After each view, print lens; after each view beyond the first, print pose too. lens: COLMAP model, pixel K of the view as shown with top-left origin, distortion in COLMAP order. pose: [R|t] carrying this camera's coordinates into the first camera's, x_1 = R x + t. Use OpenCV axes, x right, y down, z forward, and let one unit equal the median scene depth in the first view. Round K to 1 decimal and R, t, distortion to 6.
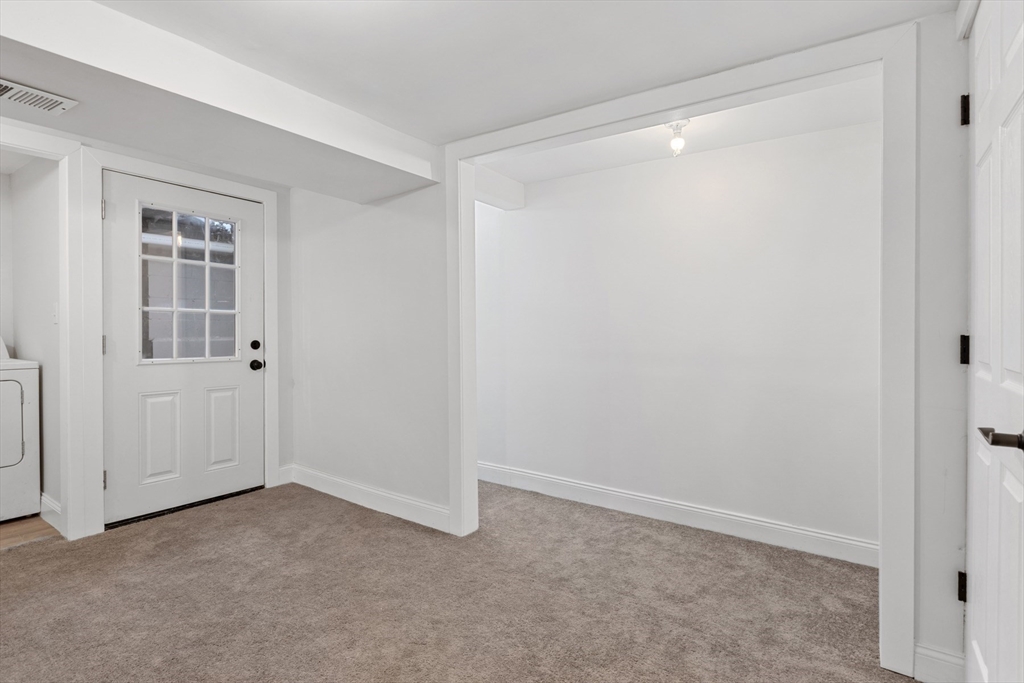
lens RADIAL K [[506.4, 0, 507.7], [0, 506.4, 324.9], [0, 0, 1]] dist [-0.002403, -0.000613]
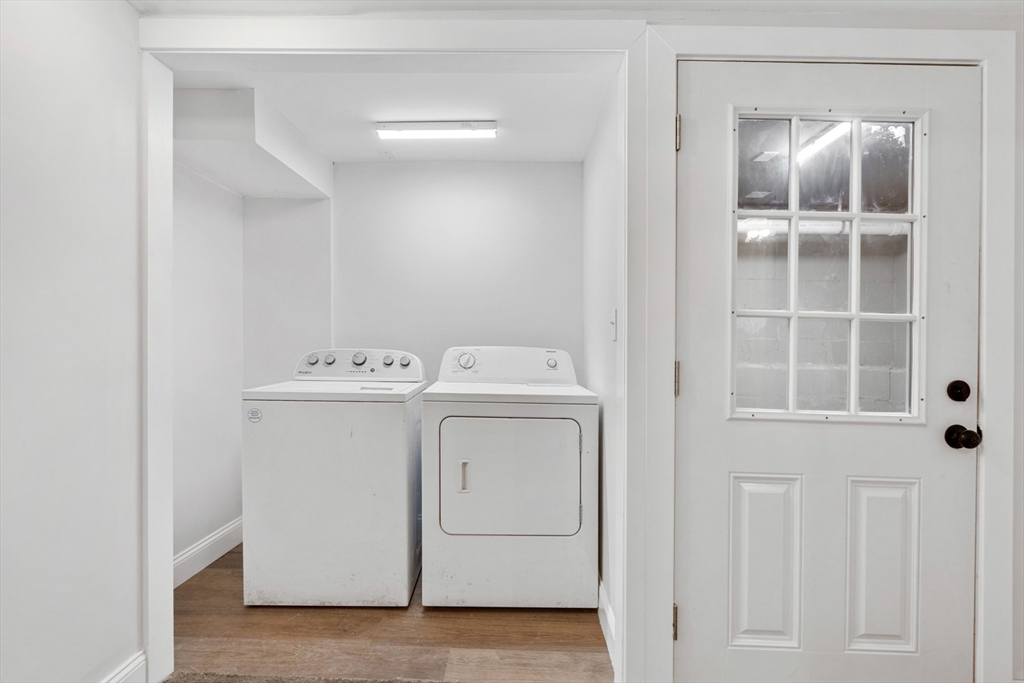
lens RADIAL K [[506.4, 0, 513.3], [0, 506.4, 345.0], [0, 0, 1]] dist [-0.002403, -0.000613]
pose [[0.563558, 0.005206, -0.826060, -0.379021], [-0.010272, 0.999947, -0.000706, 0.004280], [0.826013, 0.008884, 0.563581, 0.462610]]
